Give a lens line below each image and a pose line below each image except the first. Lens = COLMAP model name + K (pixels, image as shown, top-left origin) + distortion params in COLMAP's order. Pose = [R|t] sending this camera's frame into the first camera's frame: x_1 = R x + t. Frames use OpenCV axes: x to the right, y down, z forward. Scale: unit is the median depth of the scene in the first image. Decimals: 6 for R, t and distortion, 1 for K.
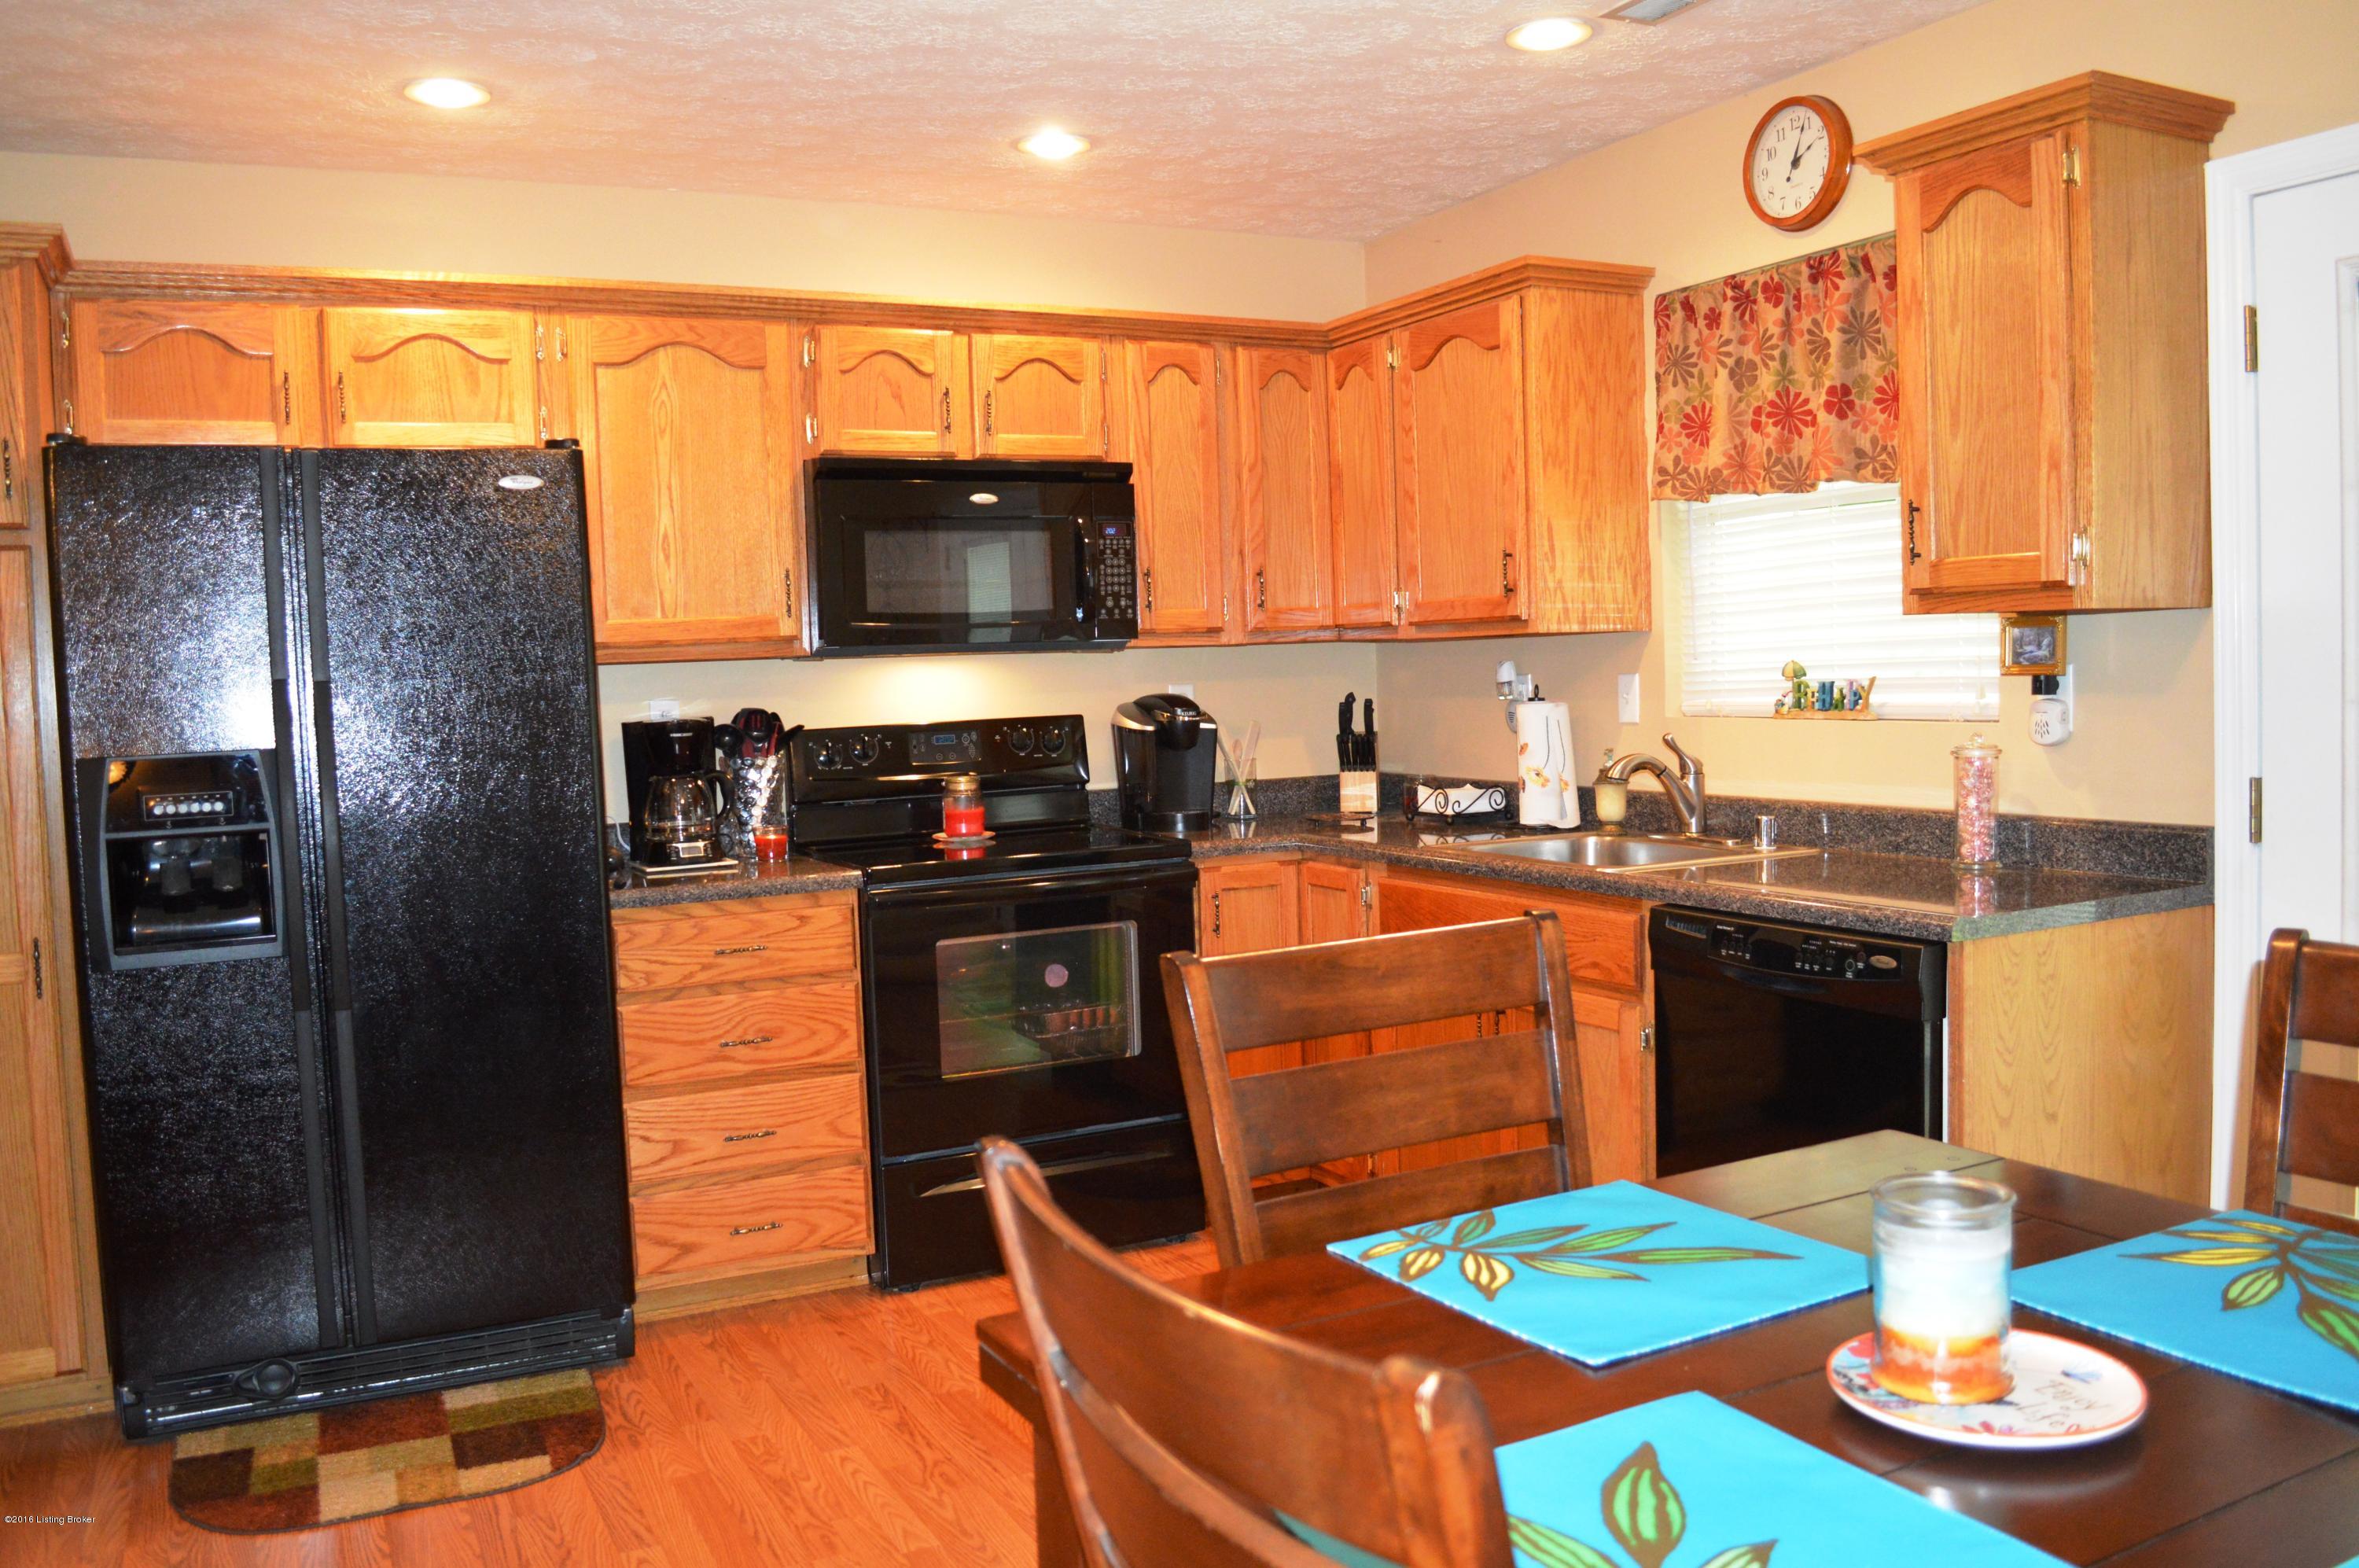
lens RADIAL K [[1899.5, 0, 1174.1], [0, 1899.5, 776.3], [0, 0, 1]] dist [-0.083466, 0.012506]
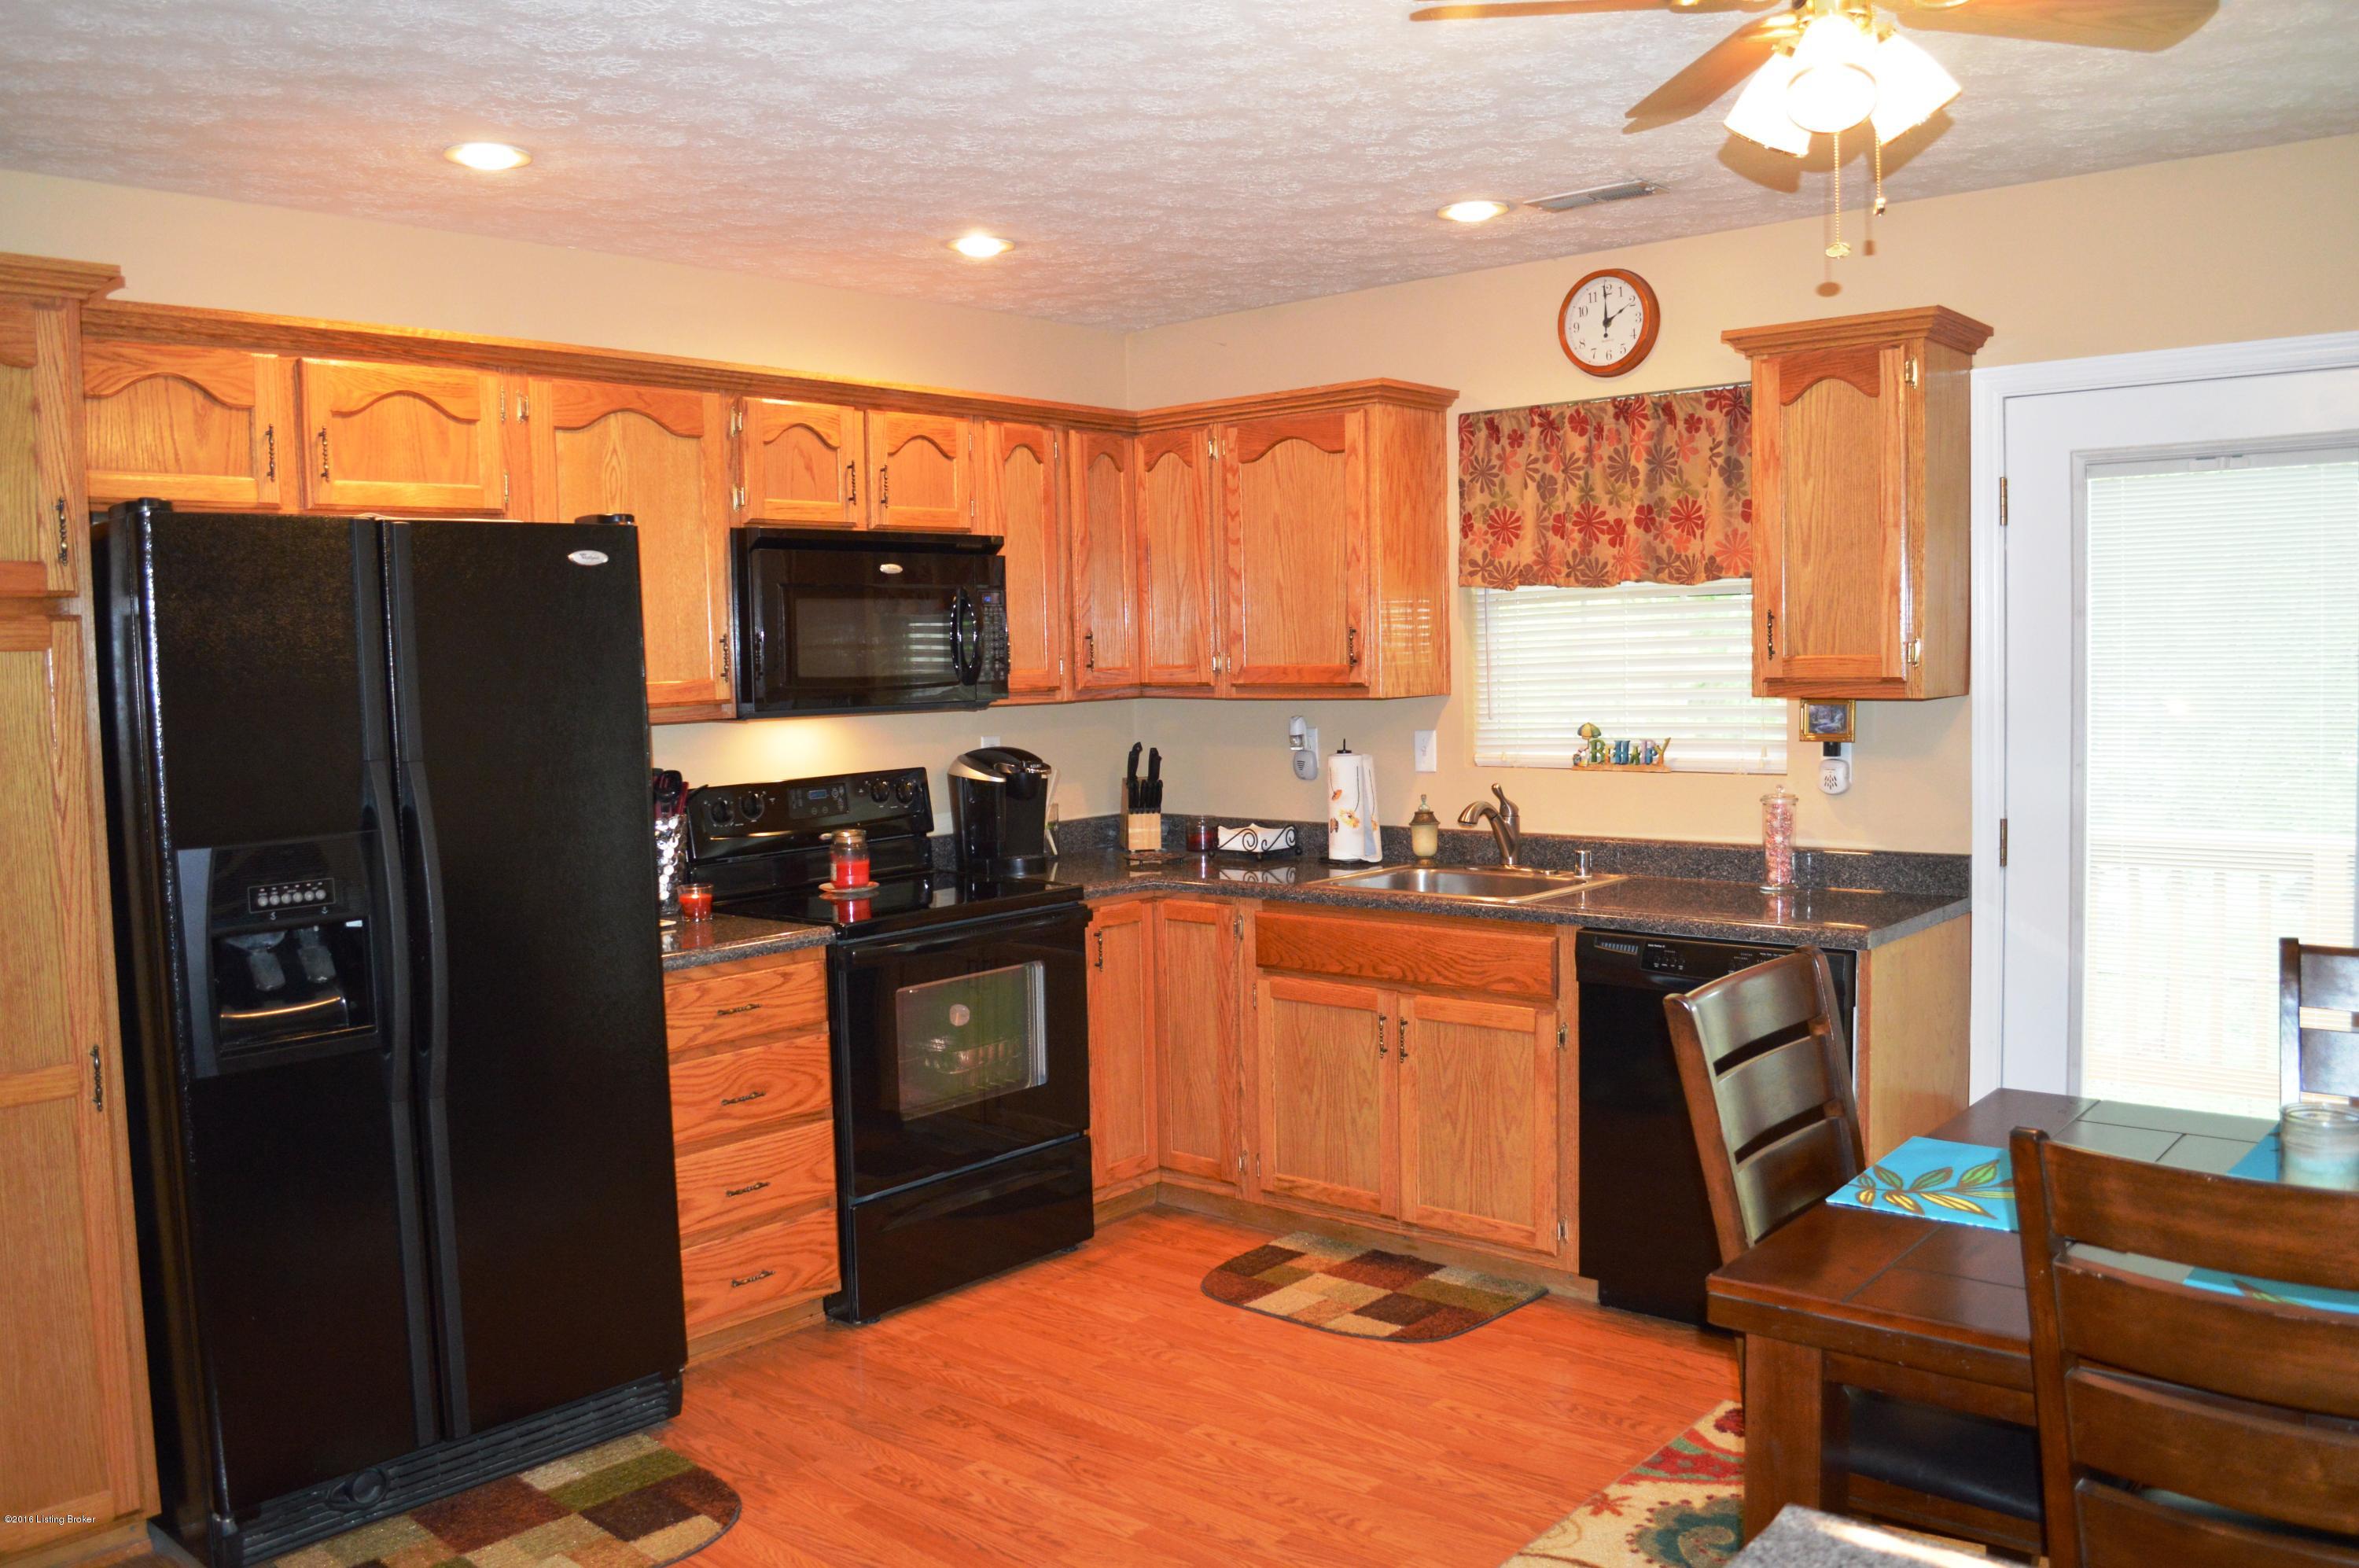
lens RADIAL K [[1899.5, 0, 1185.3], [0, 1899.5, 778.8], [0, 0, 1]] dist [-0.083466, 0.012506]
pose [[0.924009, -0.015203, 0.382069, -0.403092], [0.015441, 0.999878, 0.002442, -0.033179], [-0.382060, 0.003643, 0.924130, -0.044955]]
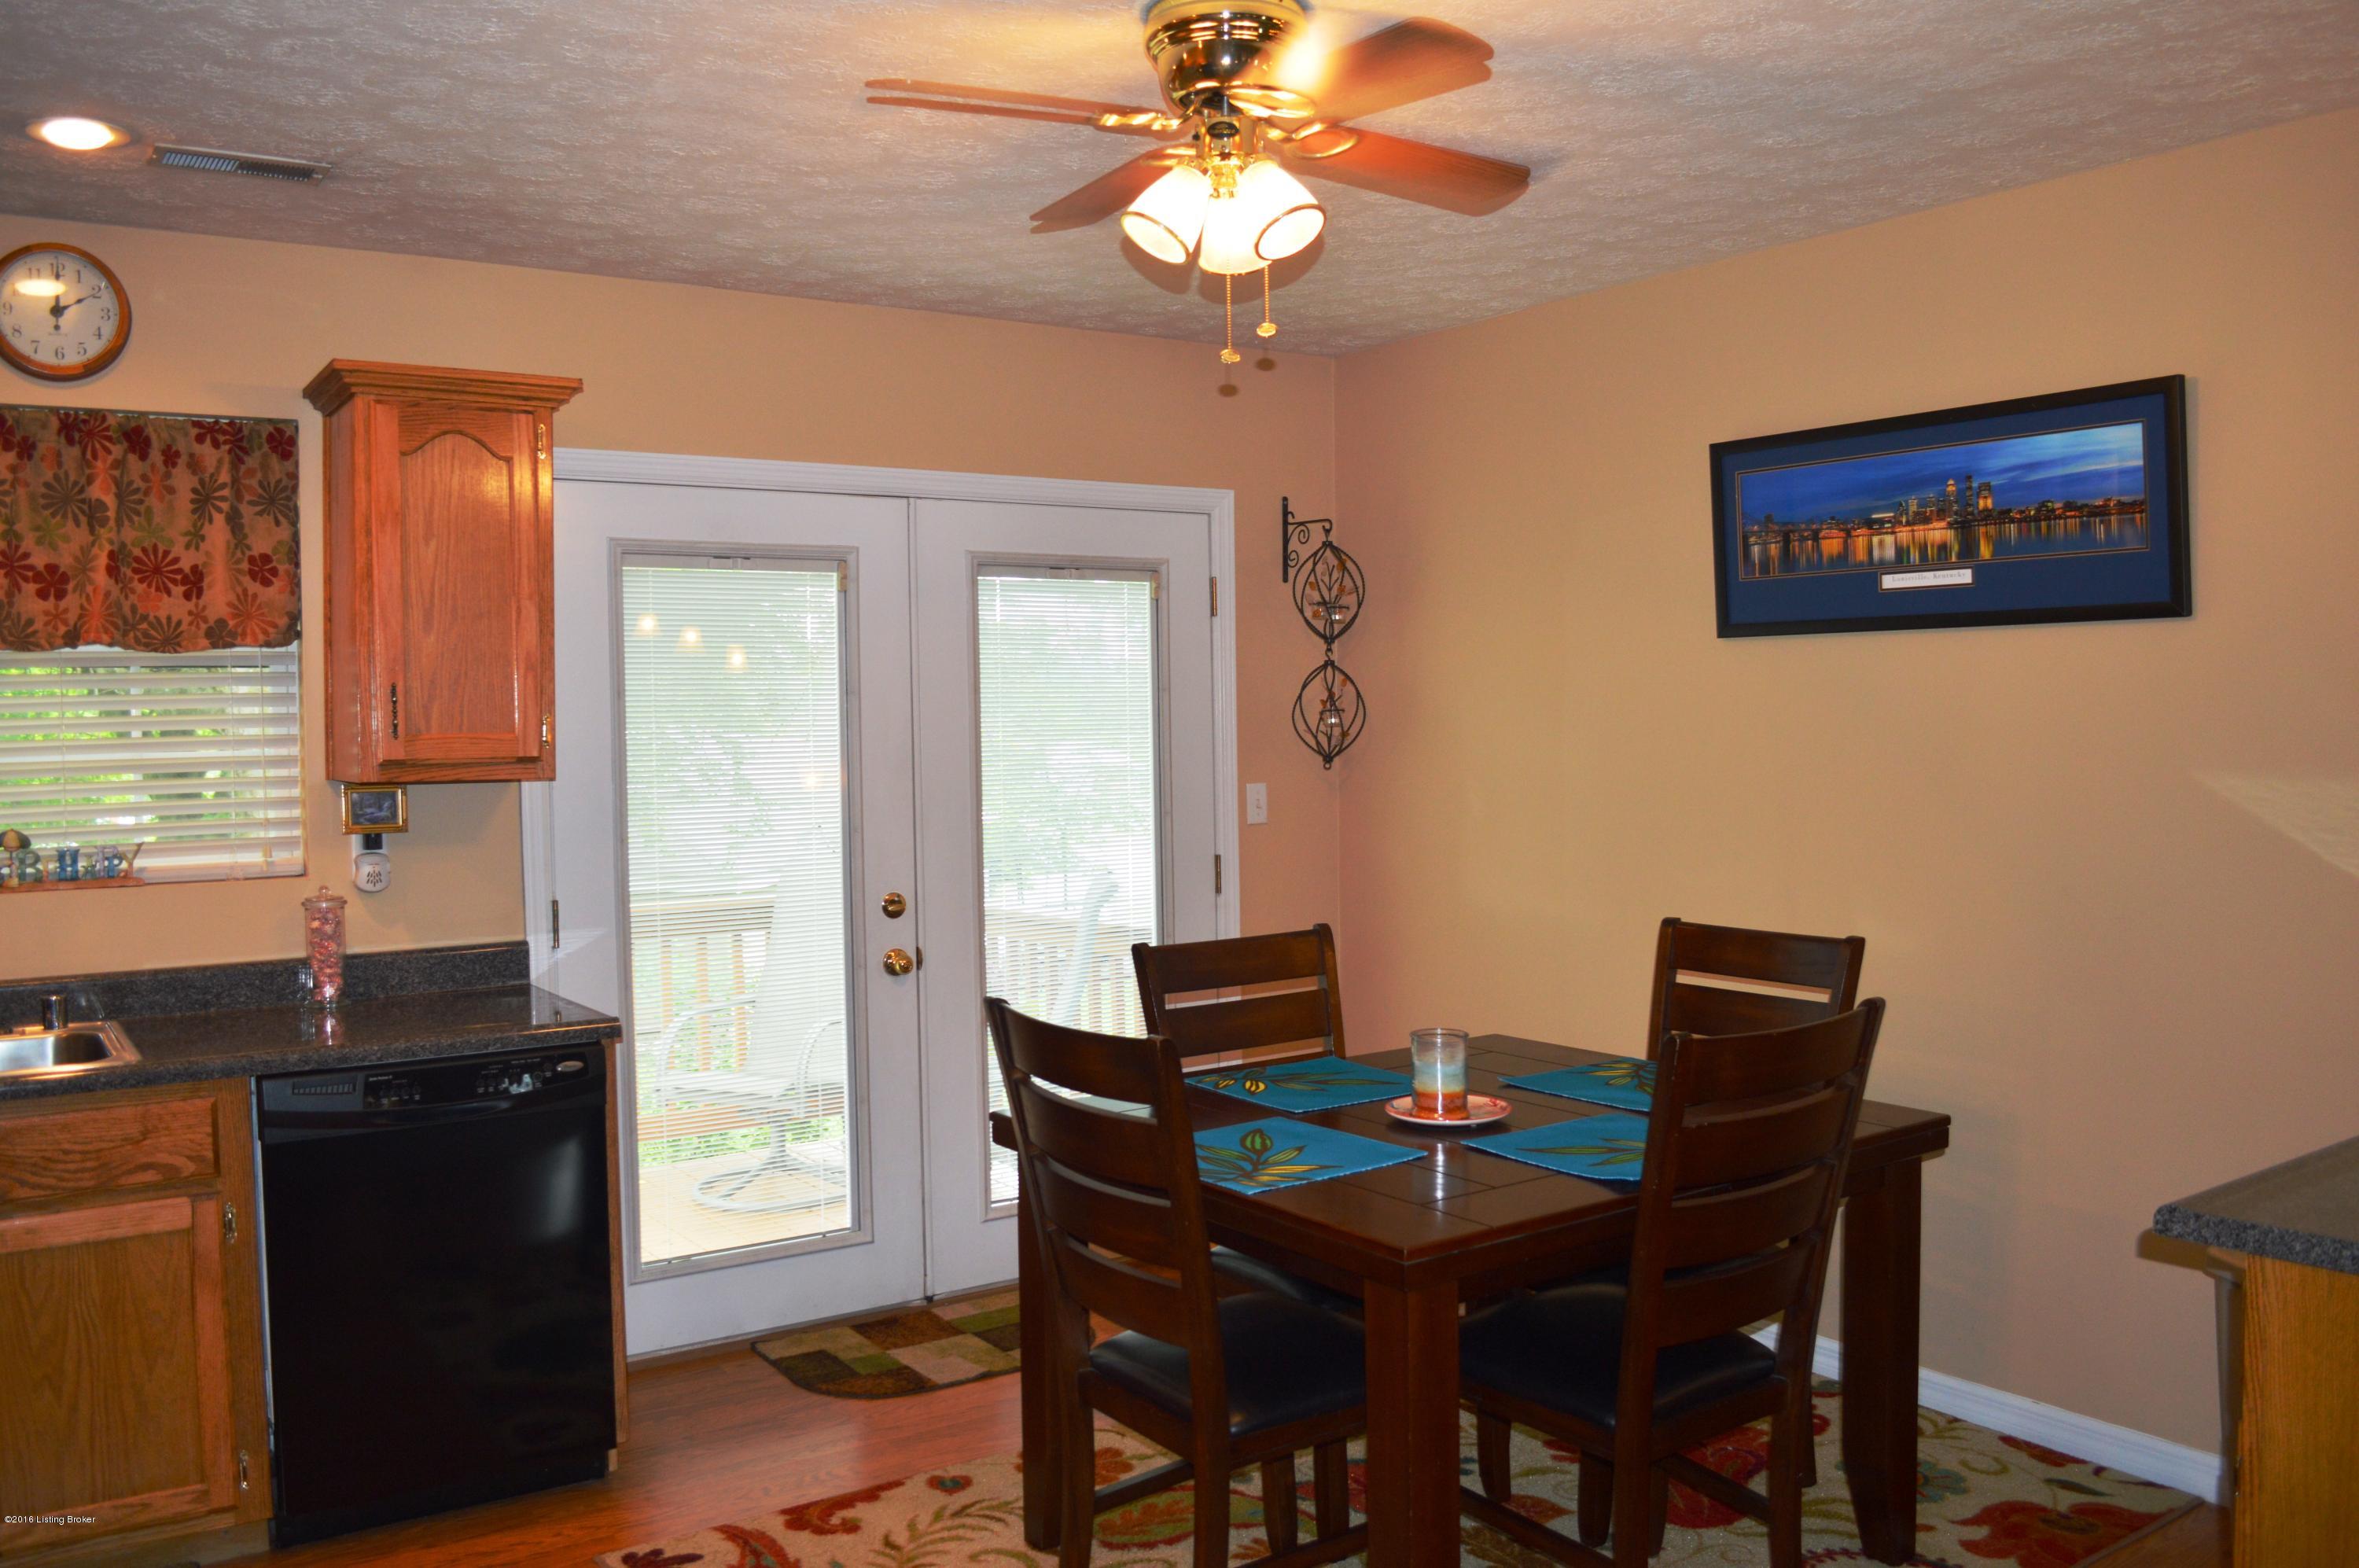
lens RADIAL K [[1899.5, 0, 1179.6], [0, 1899.5, 769.3], [0, 0, 1]] dist [-0.083466, 0.012506]
pose [[-0.128175, 0.003756, 0.991744, -0.672574], [0.077441, 0.996977, 0.006232, -0.054055], [-0.988723, 0.077600, -0.128079, 0.562262]]
